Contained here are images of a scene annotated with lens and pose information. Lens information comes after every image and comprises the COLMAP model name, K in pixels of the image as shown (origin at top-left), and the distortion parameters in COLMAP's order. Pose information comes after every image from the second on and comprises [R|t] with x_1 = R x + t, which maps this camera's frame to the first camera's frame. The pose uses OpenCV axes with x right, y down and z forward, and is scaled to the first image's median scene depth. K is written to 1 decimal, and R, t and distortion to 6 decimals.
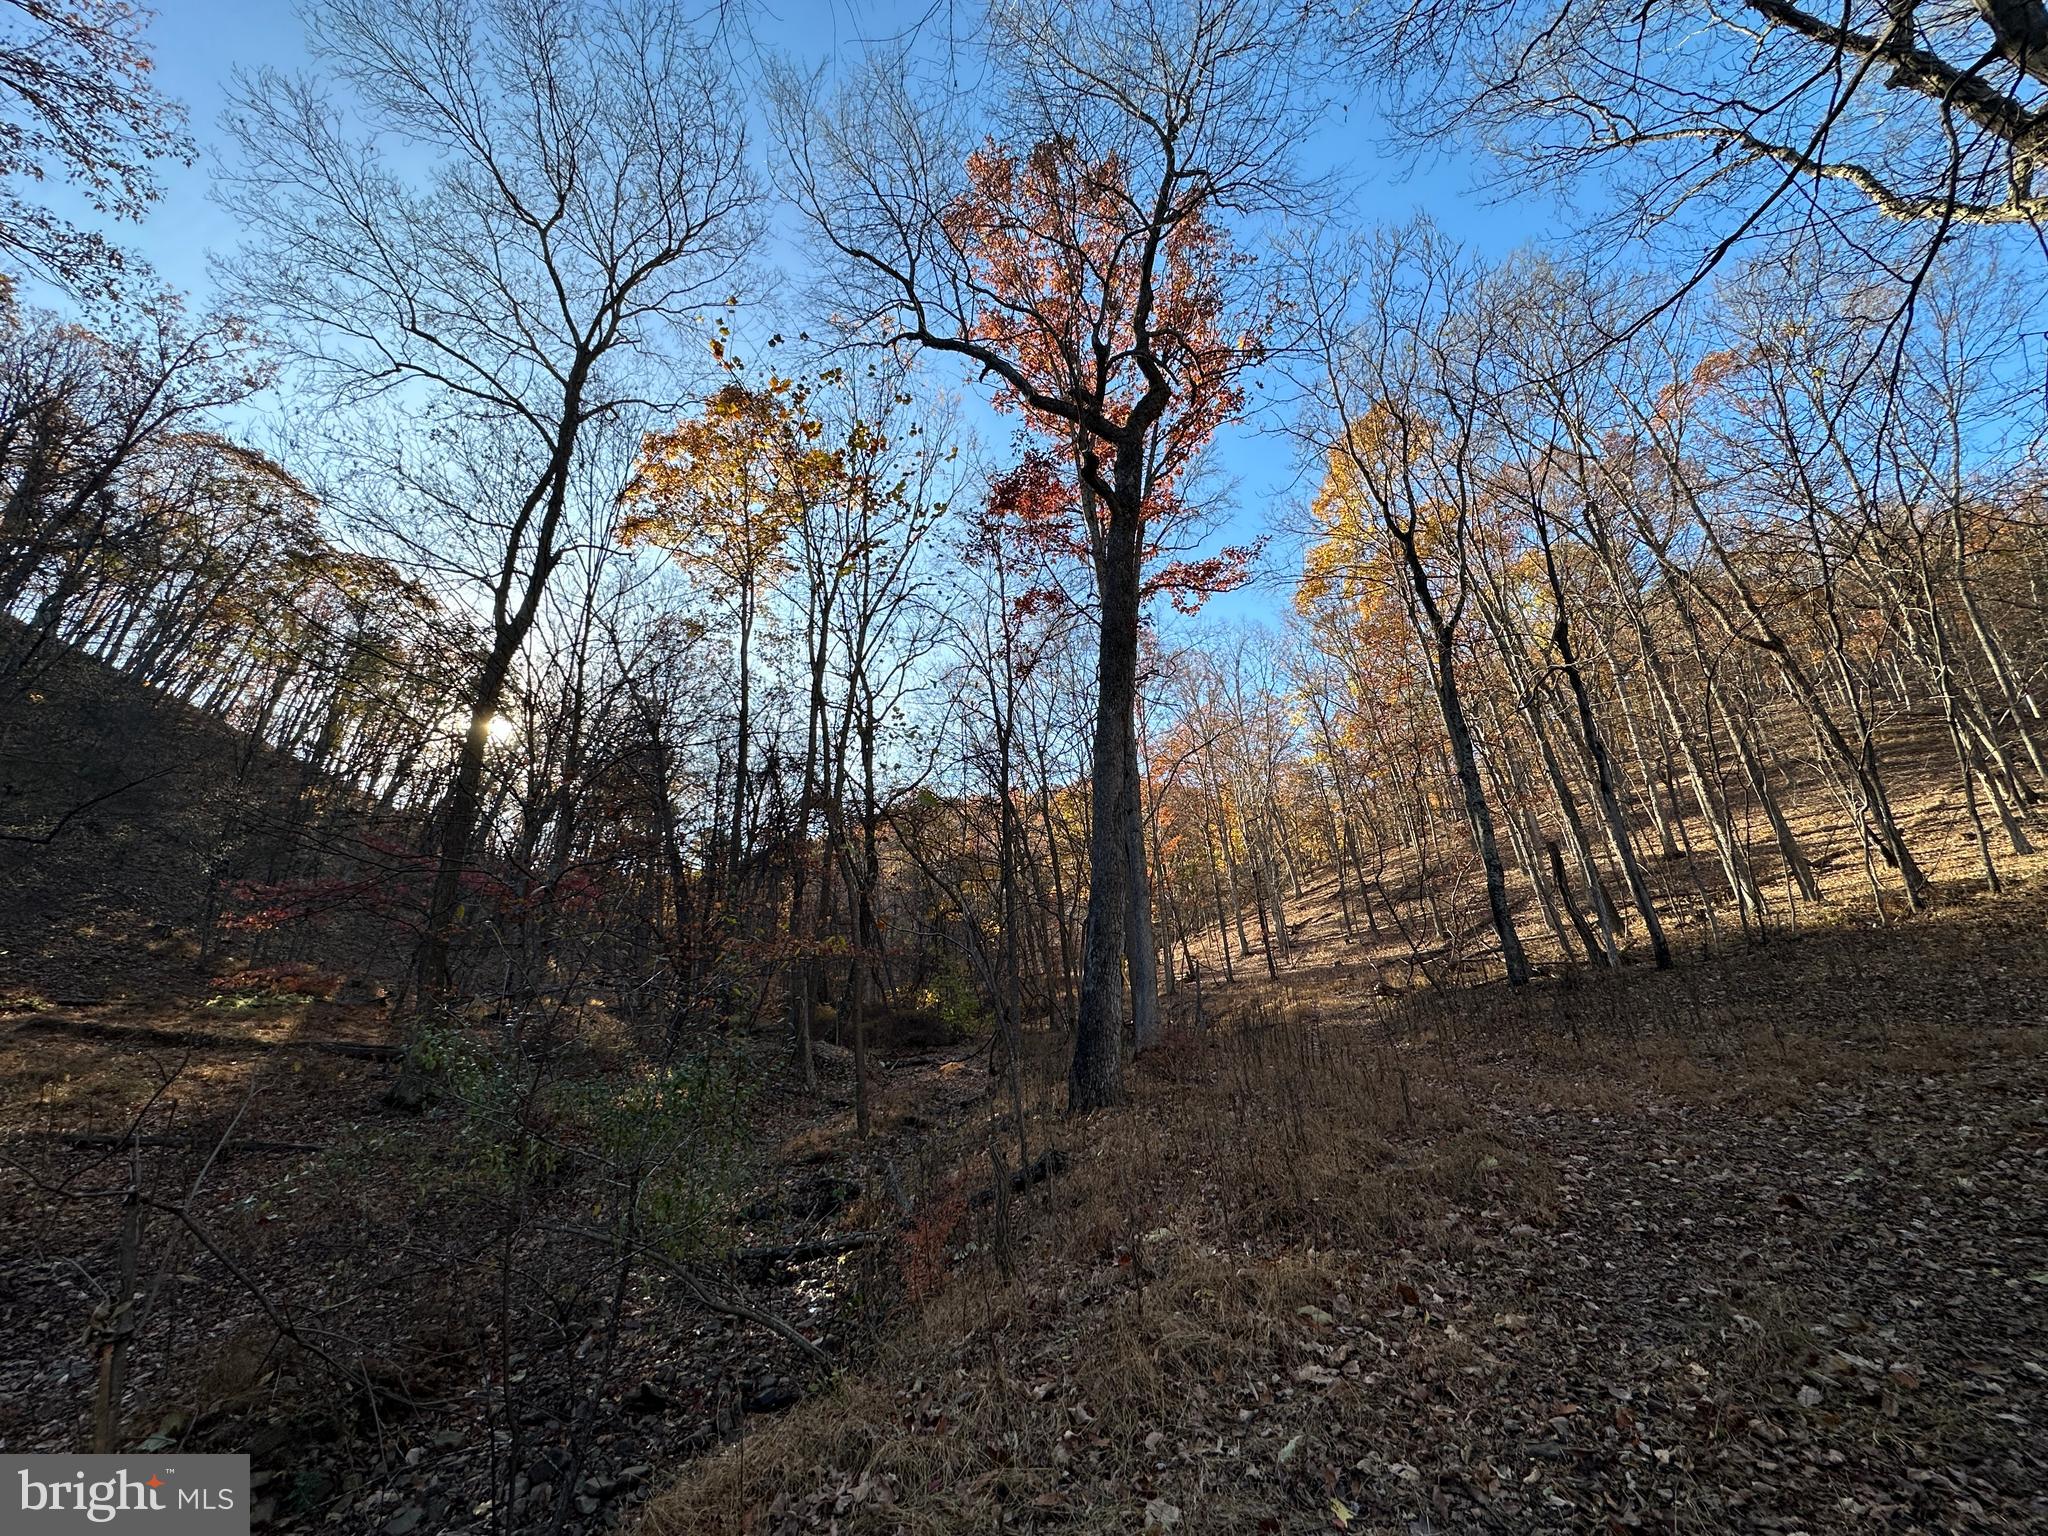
lens RADIAL K [[813.8, 0, 1024.0], [0, 813.8, 768.0], [0, 0, 1]] dist [-0.000789, 0.000188]
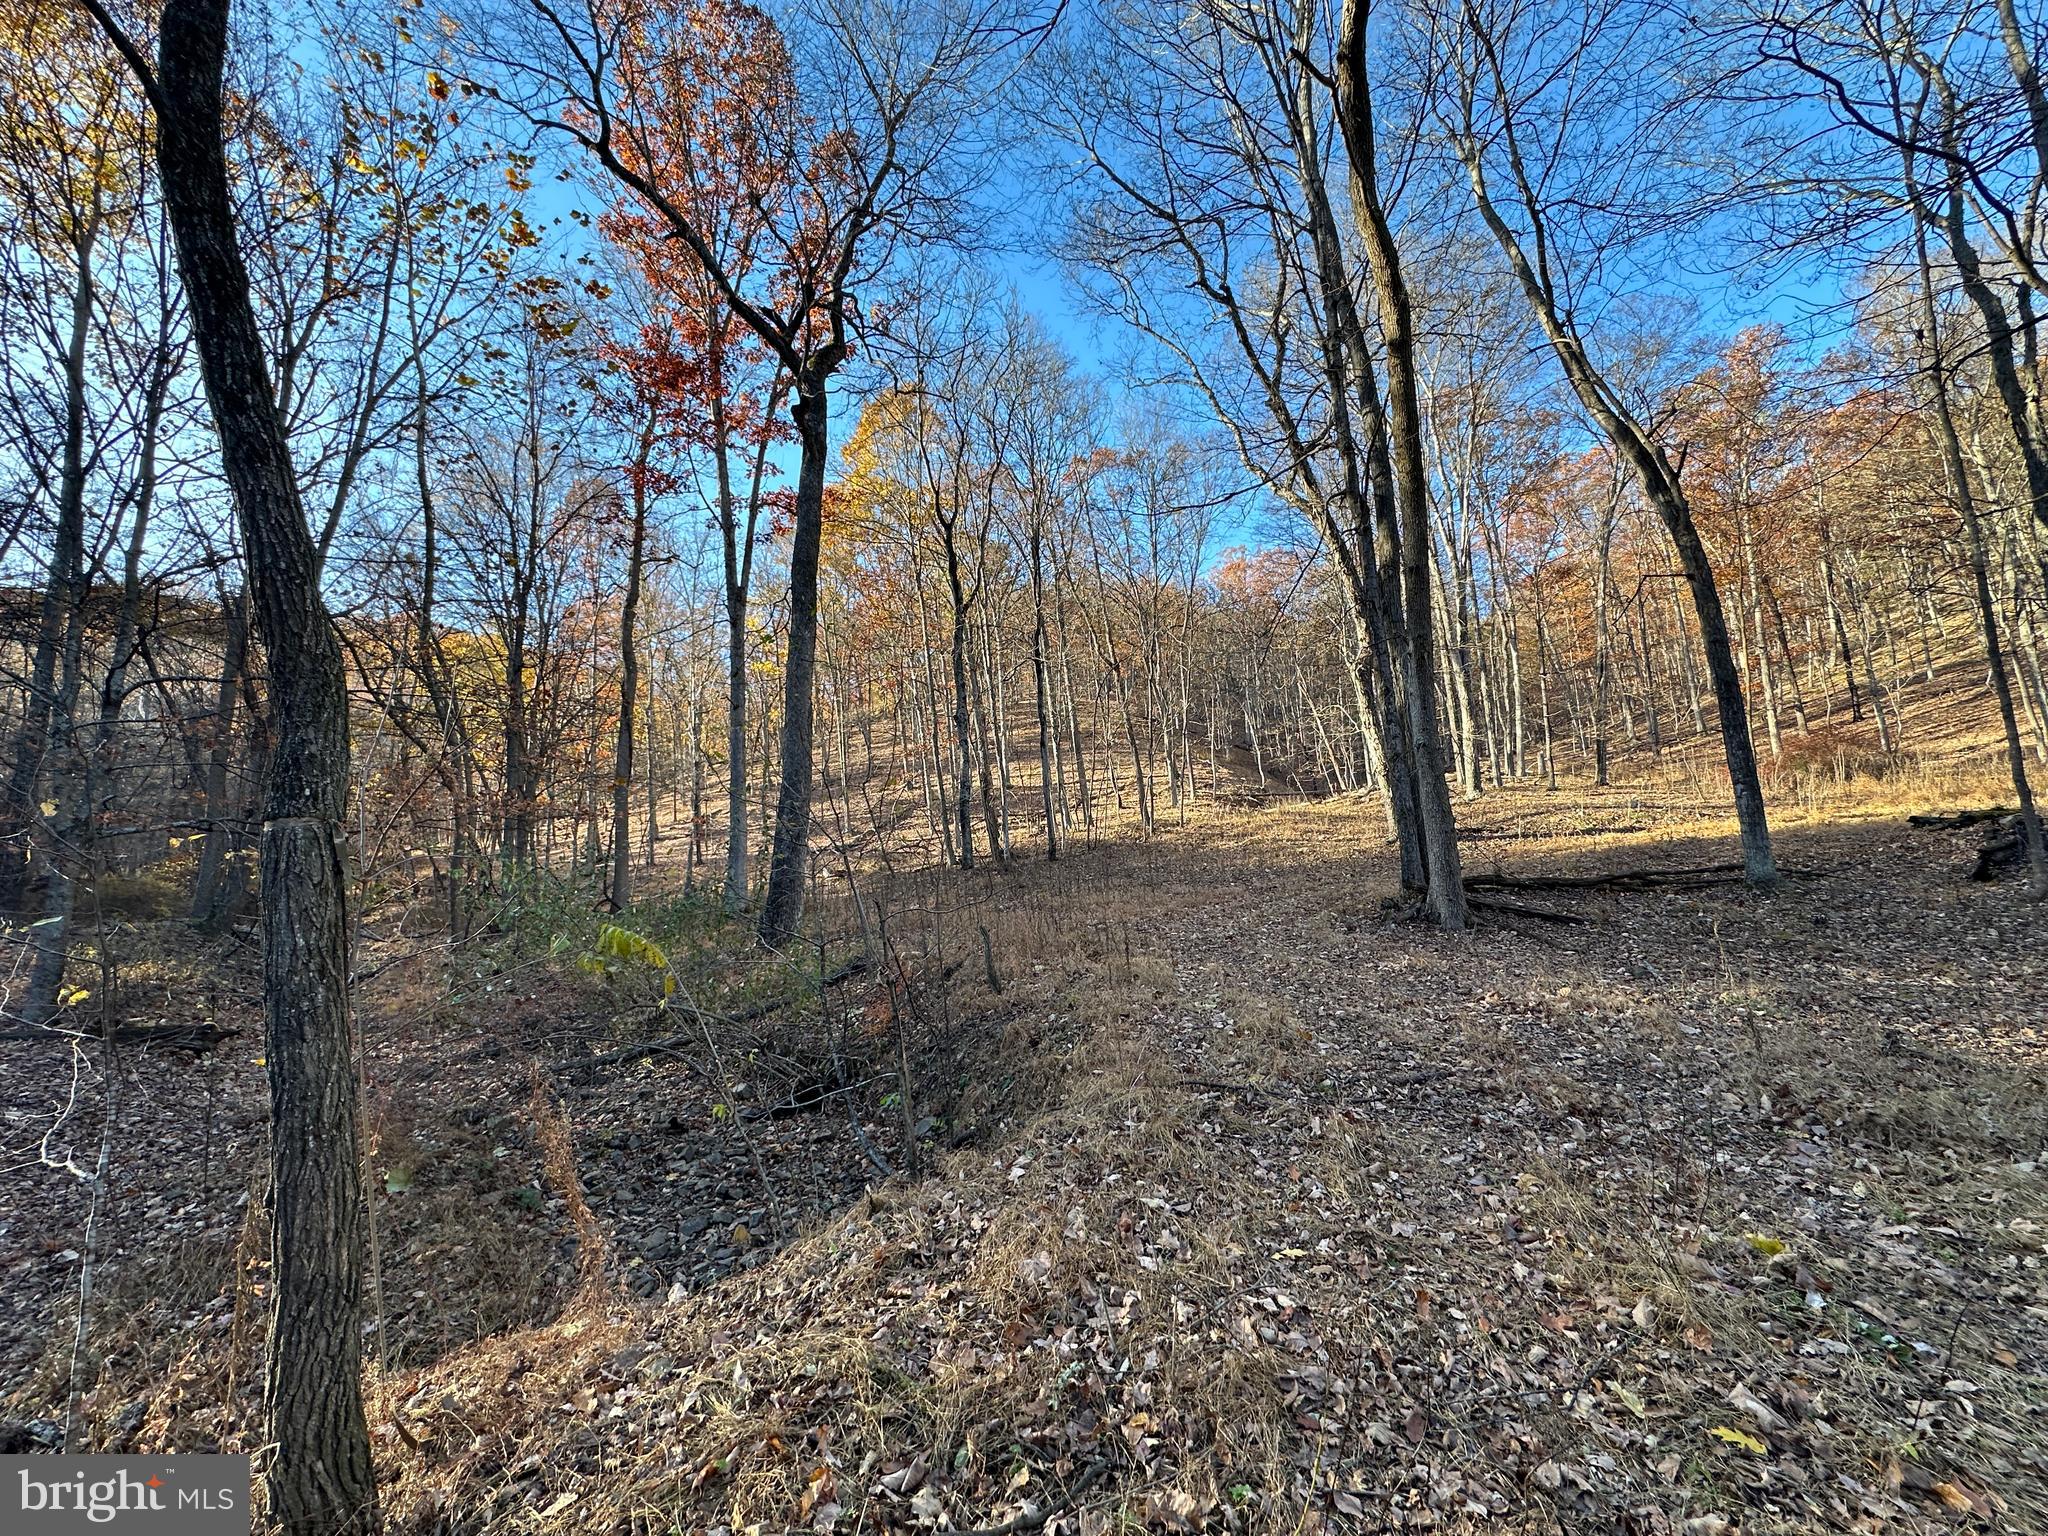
lens RADIAL K [[813.8, 0, 1024.0], [0, 813.8, 768.0], [0, 0, 1]] dist [-0.000789, 0.000188]
pose [[0.717800, 0.111110, 0.687327, -0.311544], [-0.199736, 0.978553, 0.050403, -0.001419], [-0.666985, -0.173463, 0.724598, -0.076922]]
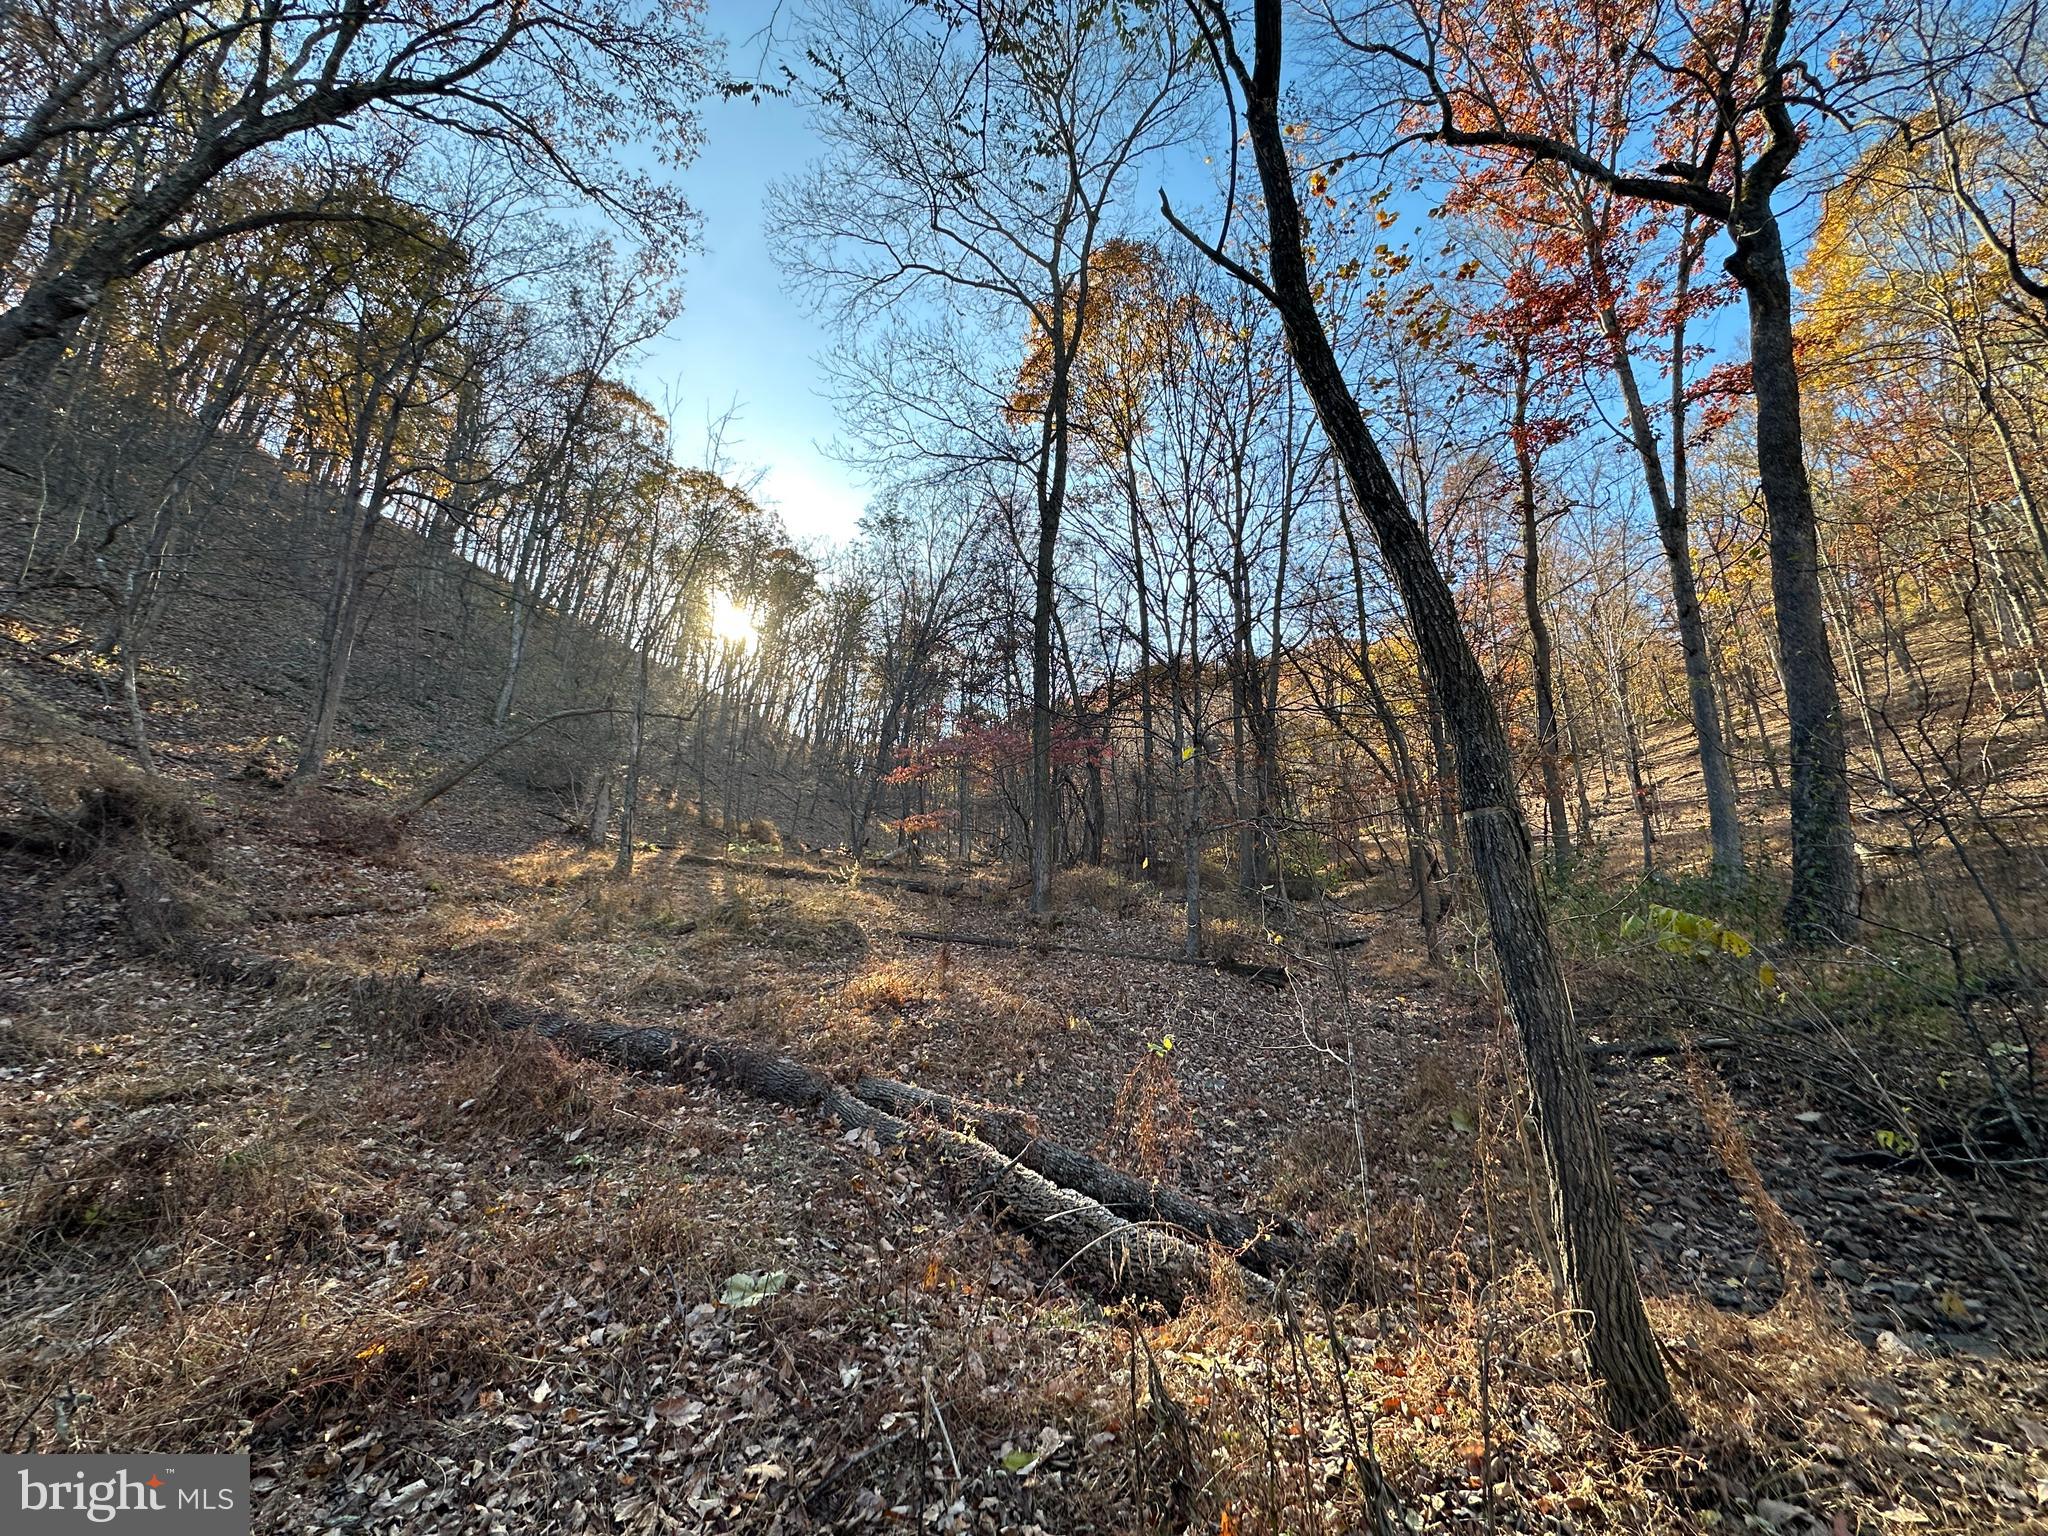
lens RADIAL K [[813.8, 0, 1024.0], [0, 813.8, 768.0], [0, 0, 1]] dist [-0.000789, 0.000188]
pose [[0.968501, -0.016736, -0.248446, -0.340597], [0.056061, 0.986779, 0.152064, -0.001482], [0.242616, -0.161202, 0.956635, -0.081453]]
